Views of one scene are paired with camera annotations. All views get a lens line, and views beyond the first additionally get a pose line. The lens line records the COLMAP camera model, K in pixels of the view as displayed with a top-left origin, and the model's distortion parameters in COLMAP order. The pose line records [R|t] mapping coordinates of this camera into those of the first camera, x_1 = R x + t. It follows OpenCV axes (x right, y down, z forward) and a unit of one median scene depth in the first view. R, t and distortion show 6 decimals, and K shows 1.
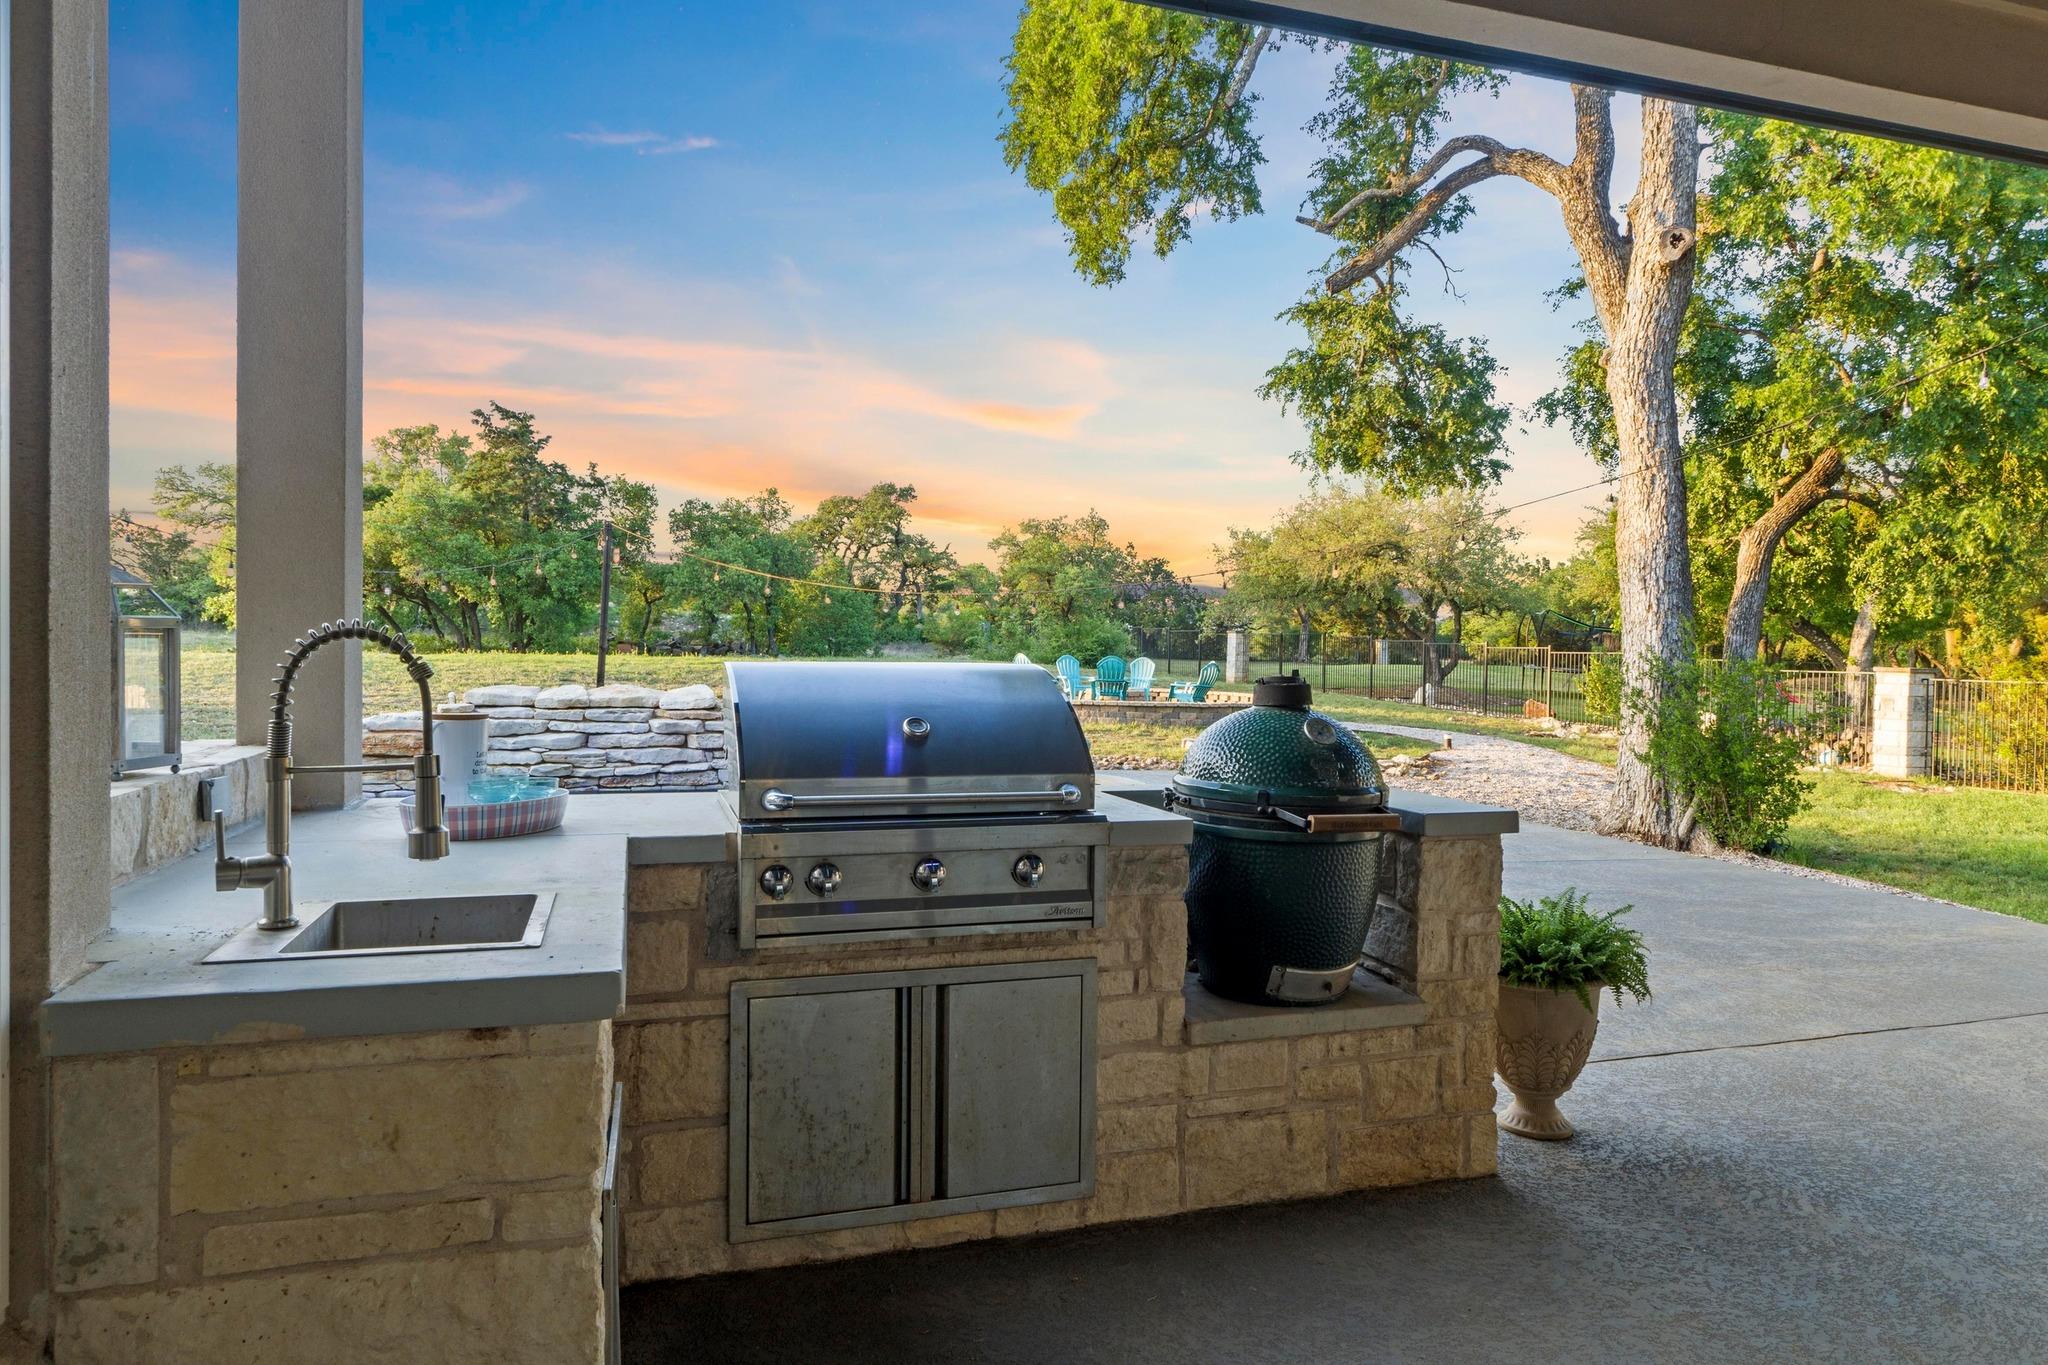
lens RADIAL K [[1250.0, 0, 1024.3], [0, 1250.0, 669.6], [0, 0, 1]] dist [-0.000826, -0.000873]
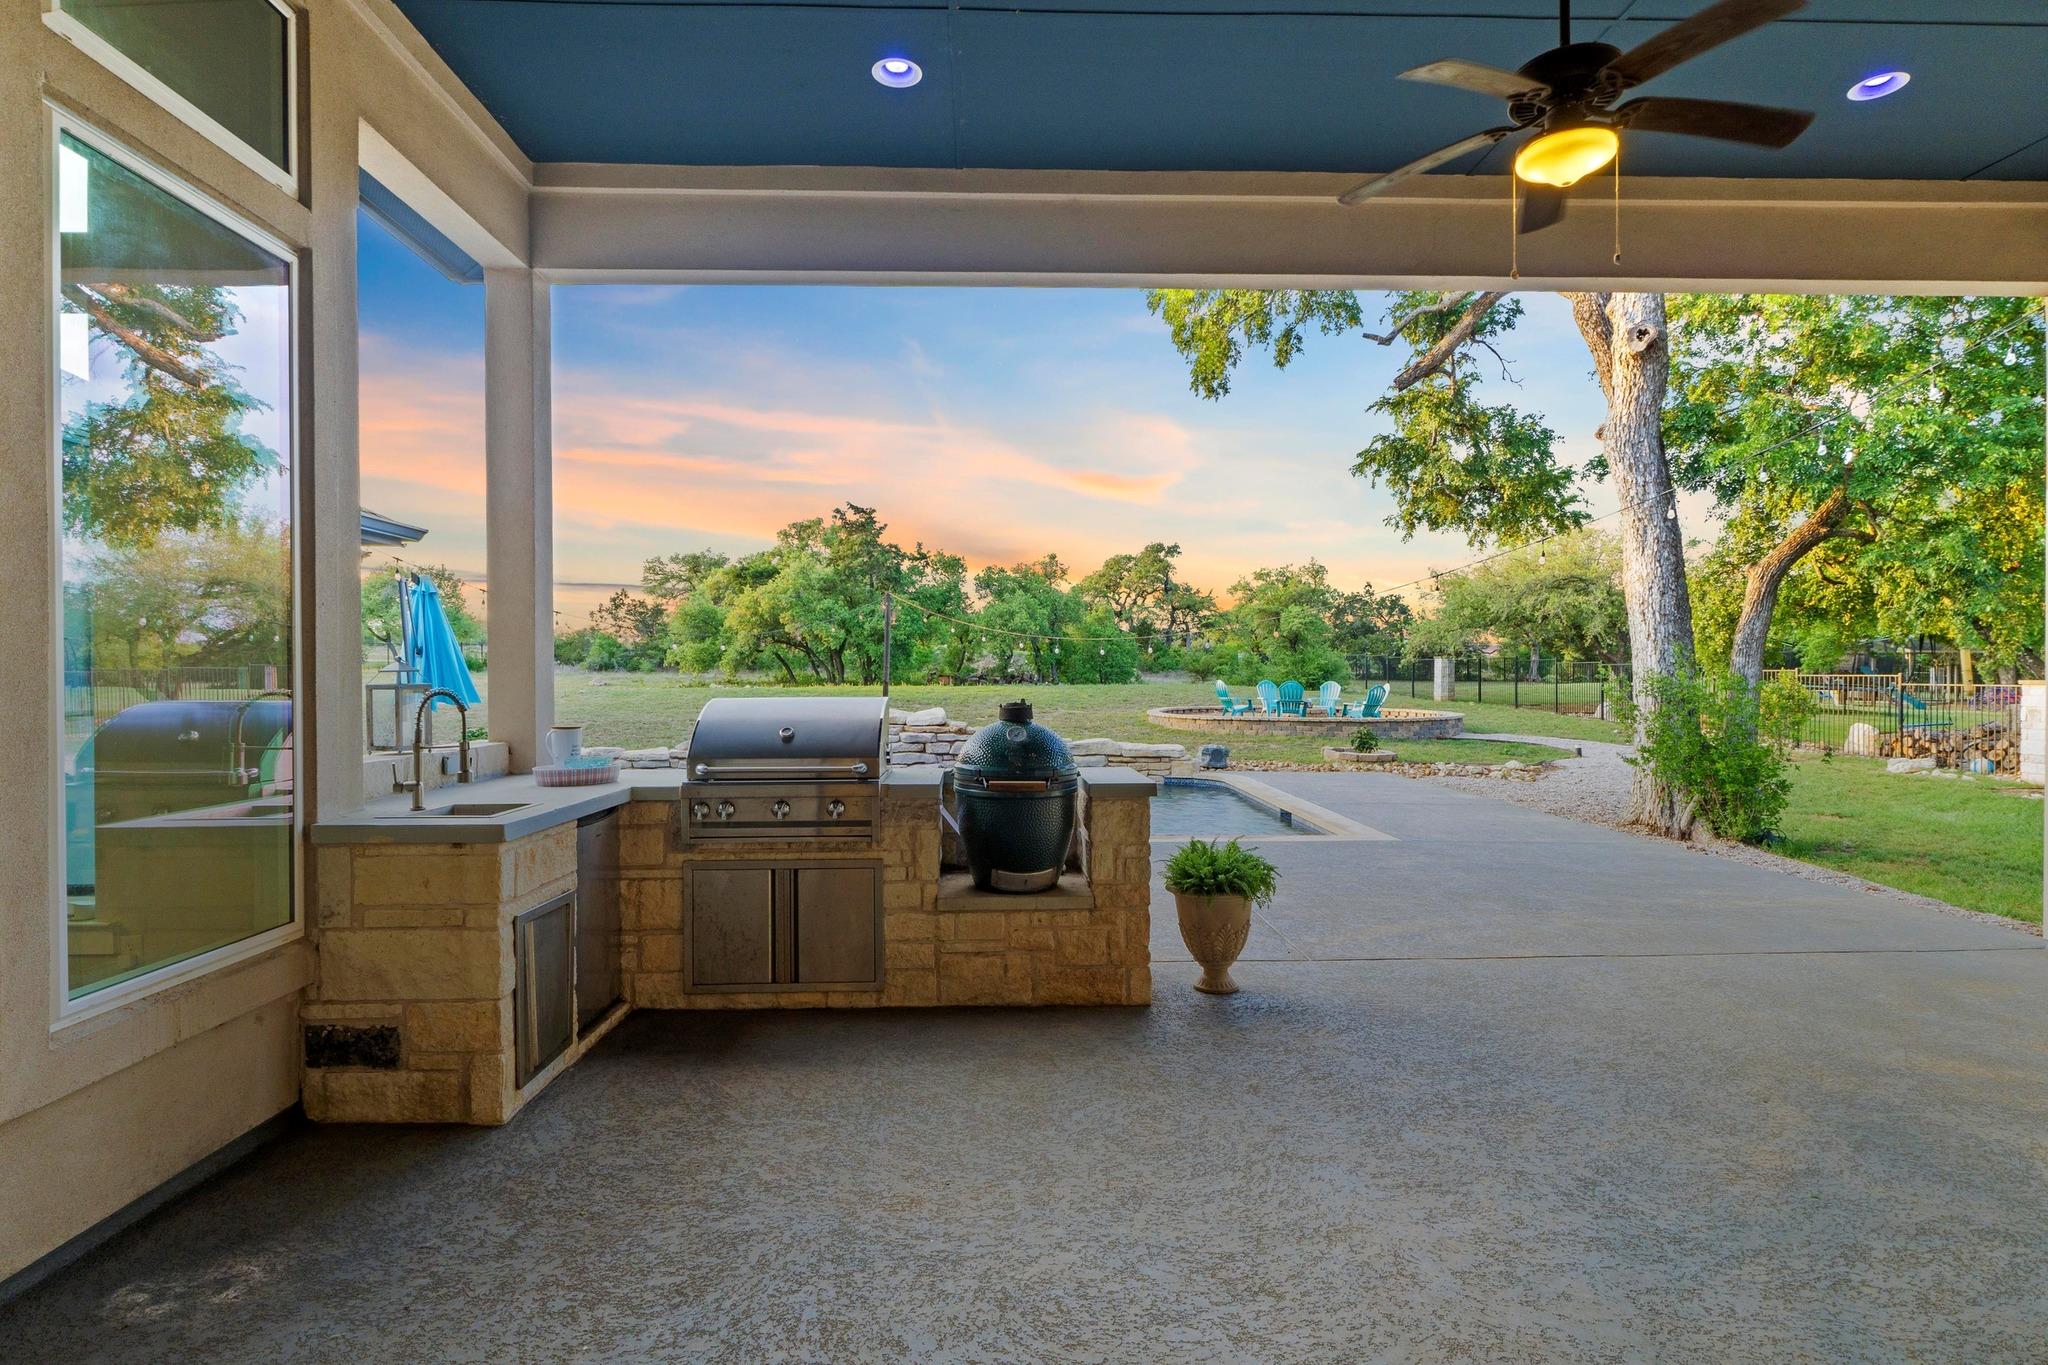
lens RADIAL K [[1032.5, 0, 1024.0], [0, 1032.5, 682.5], [0, 0, 1]] dist [-0.001553, -0.000406]
pose [[0.963583, -0.016041, -0.266928, 0.195233], [0.013349, 0.999840, -0.011898, -0.001733], [0.267076, 0.007901, 0.963643, -0.116825]]
